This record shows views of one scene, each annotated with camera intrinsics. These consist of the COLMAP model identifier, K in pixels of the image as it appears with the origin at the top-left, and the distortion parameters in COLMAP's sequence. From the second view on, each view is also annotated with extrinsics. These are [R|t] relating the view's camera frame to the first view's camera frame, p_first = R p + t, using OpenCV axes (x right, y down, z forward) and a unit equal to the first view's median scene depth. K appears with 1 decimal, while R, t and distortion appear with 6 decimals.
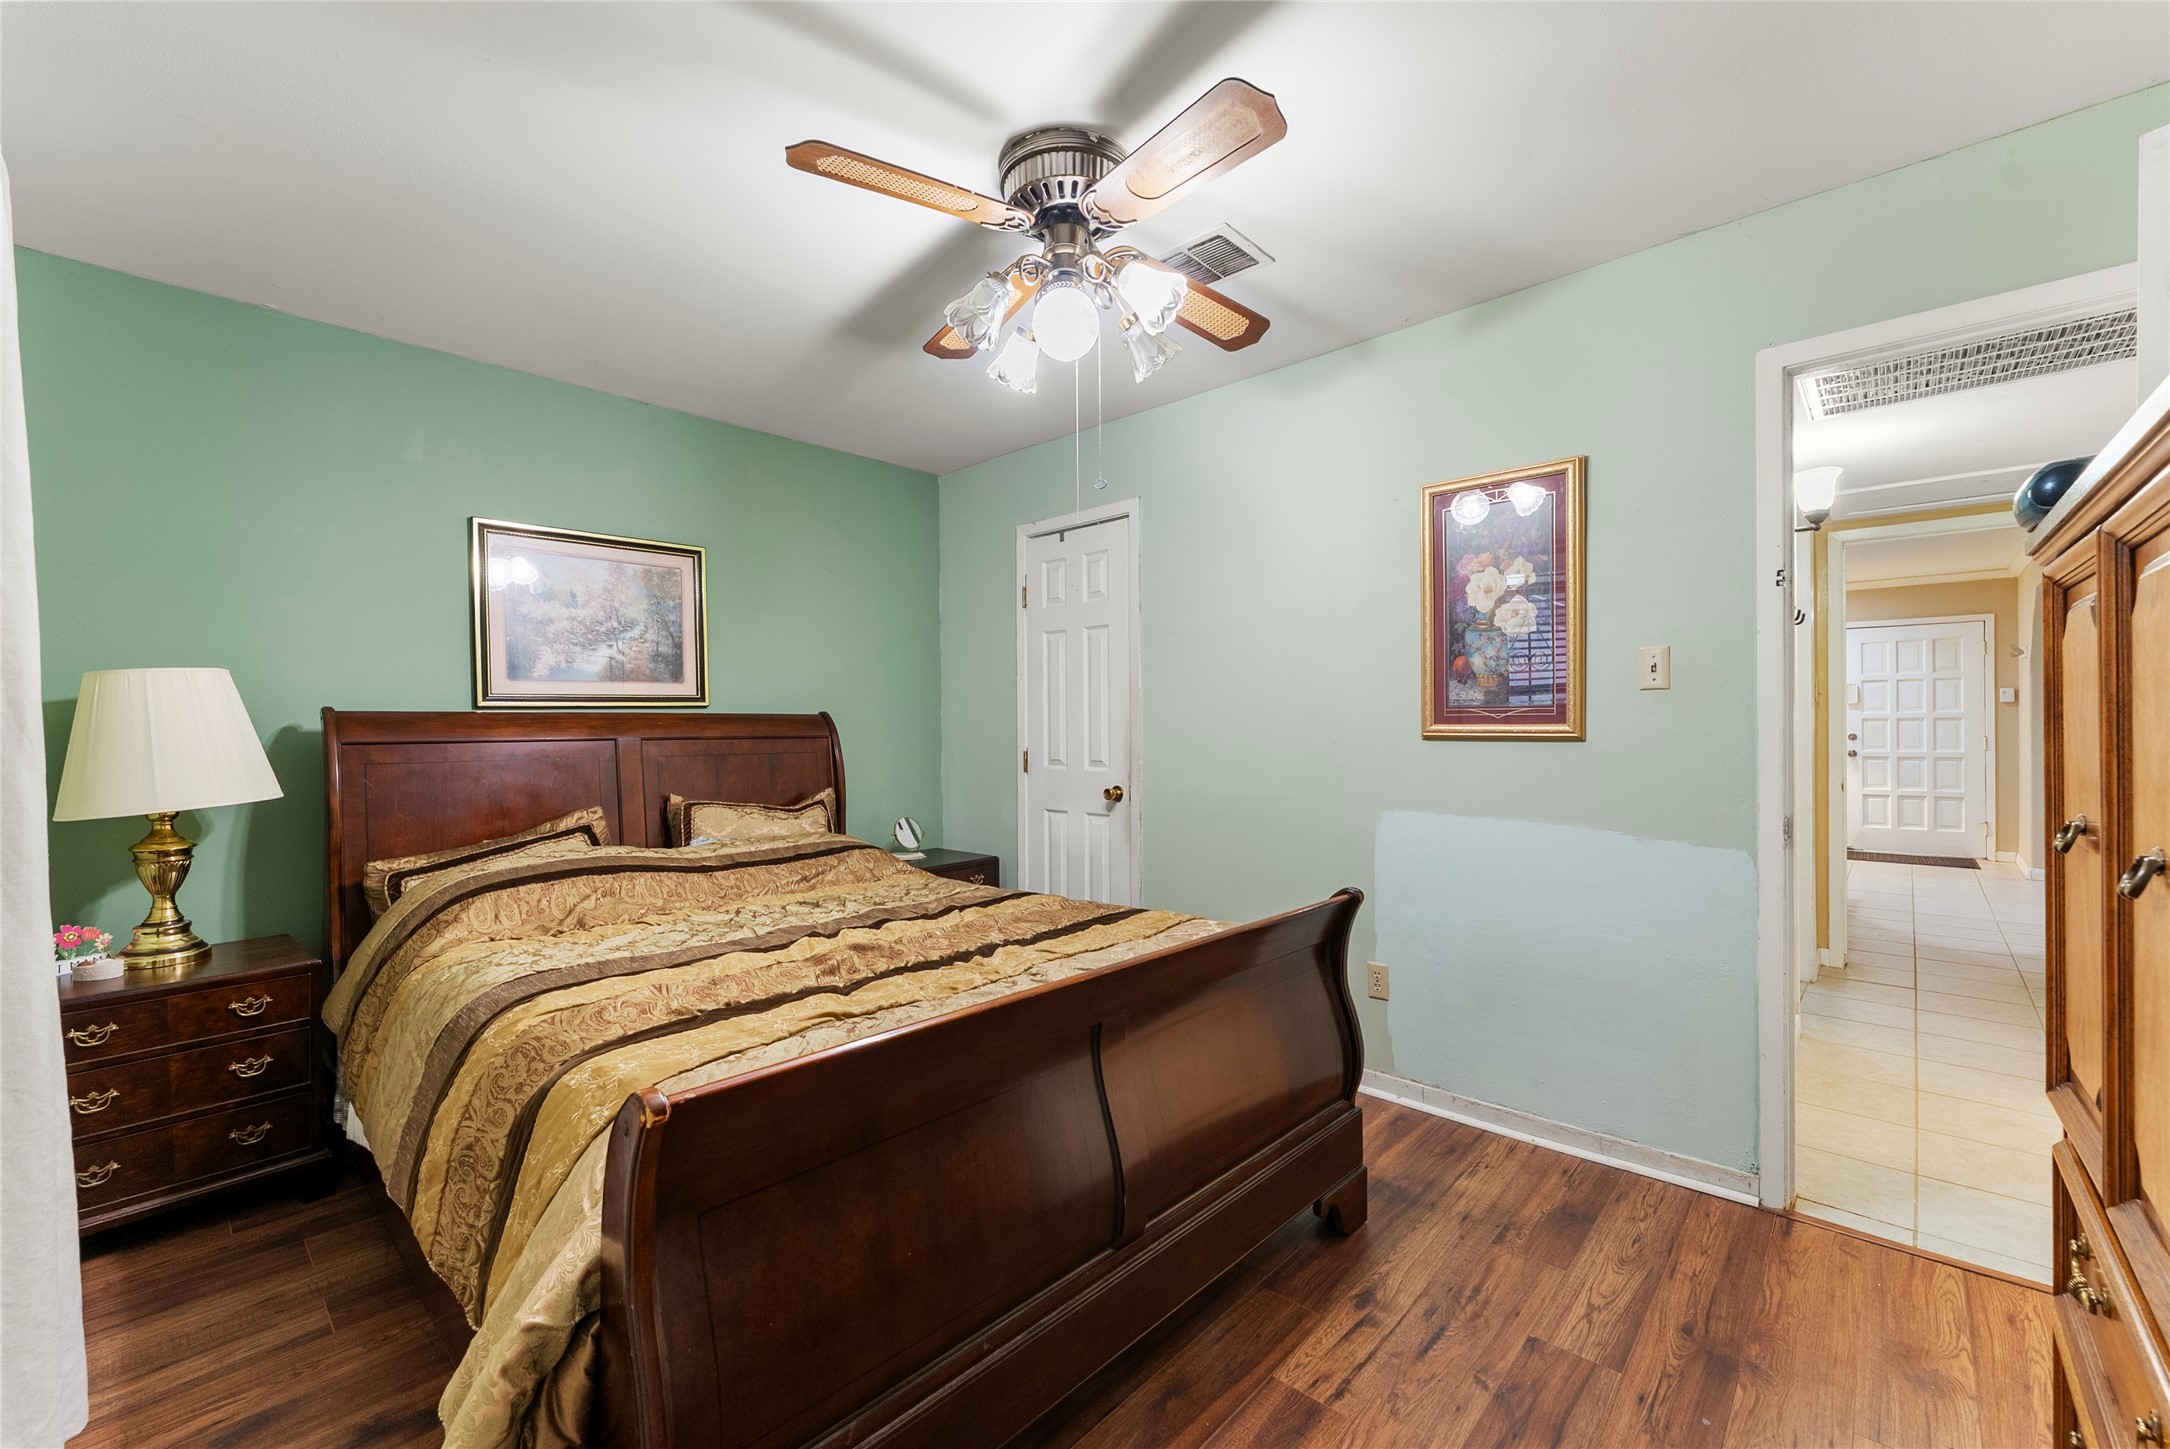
lens RADIAL K [[872.7, 0, 1087.0], [0, 872.7, 728.6], [0, 0, 1]] dist [-0.000060, -0.000091]
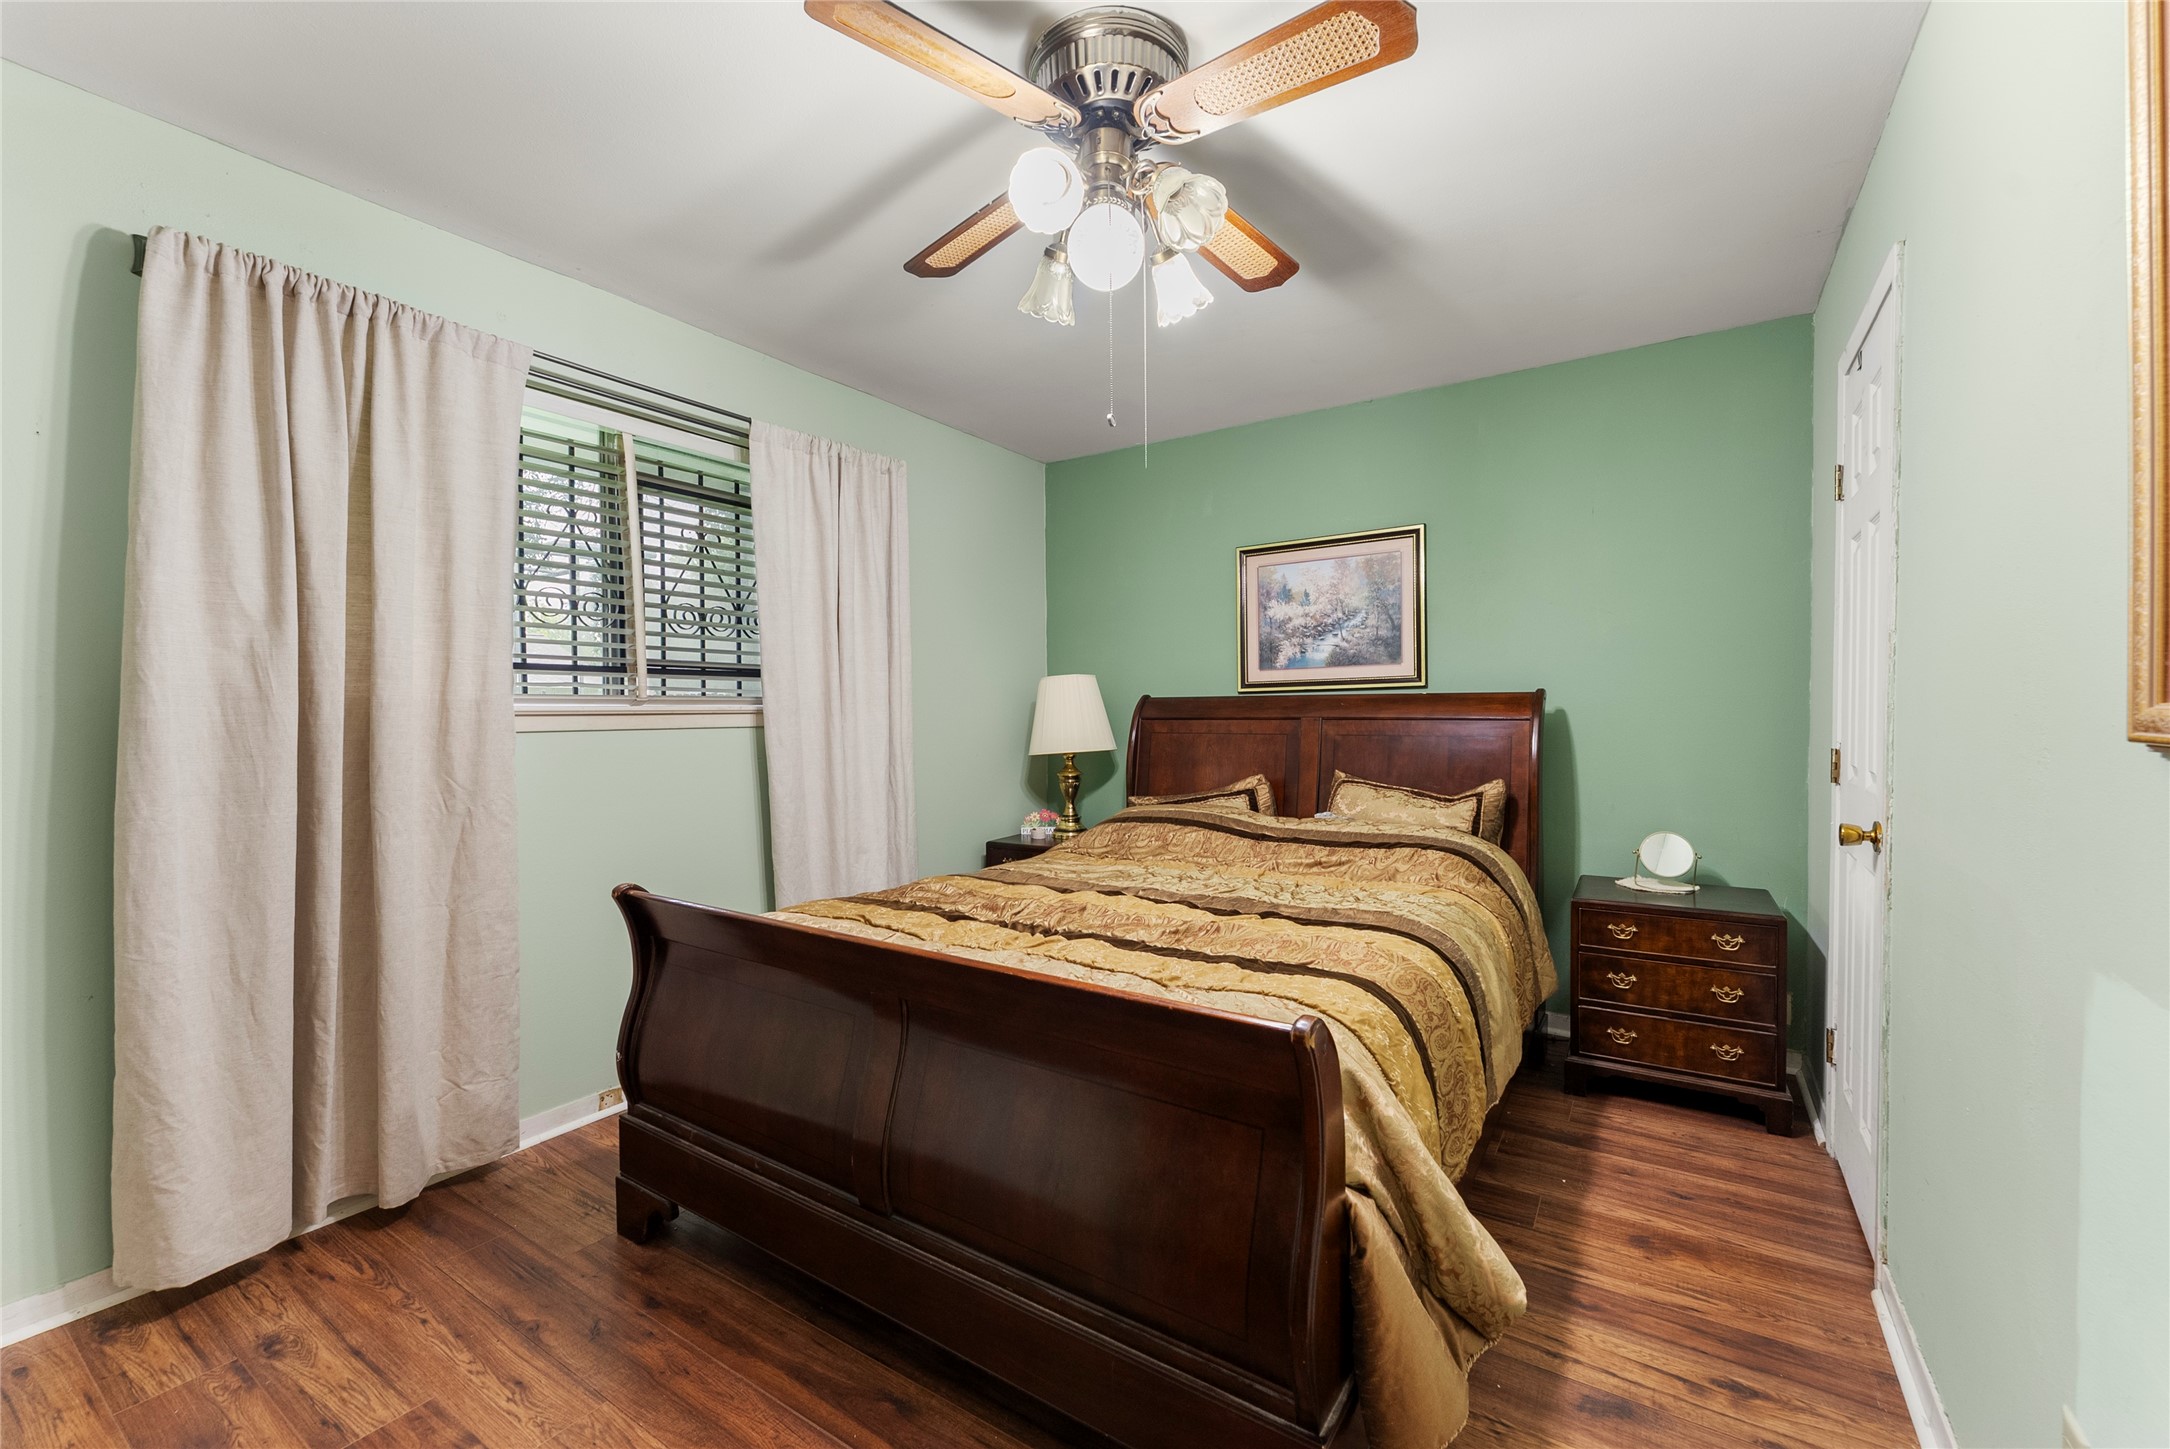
lens RADIAL K [[872.7, 0, 1087.0], [0, 872.7, 728.6], [0, 0, 1]] dist [-0.000060, -0.000091]
pose [[0.158366, 0.025369, -0.987054, 0.527131], [0.001267, 0.999664, 0.025897, -0.004223], [0.987380, -0.005352, 0.158281, 0.524359]]
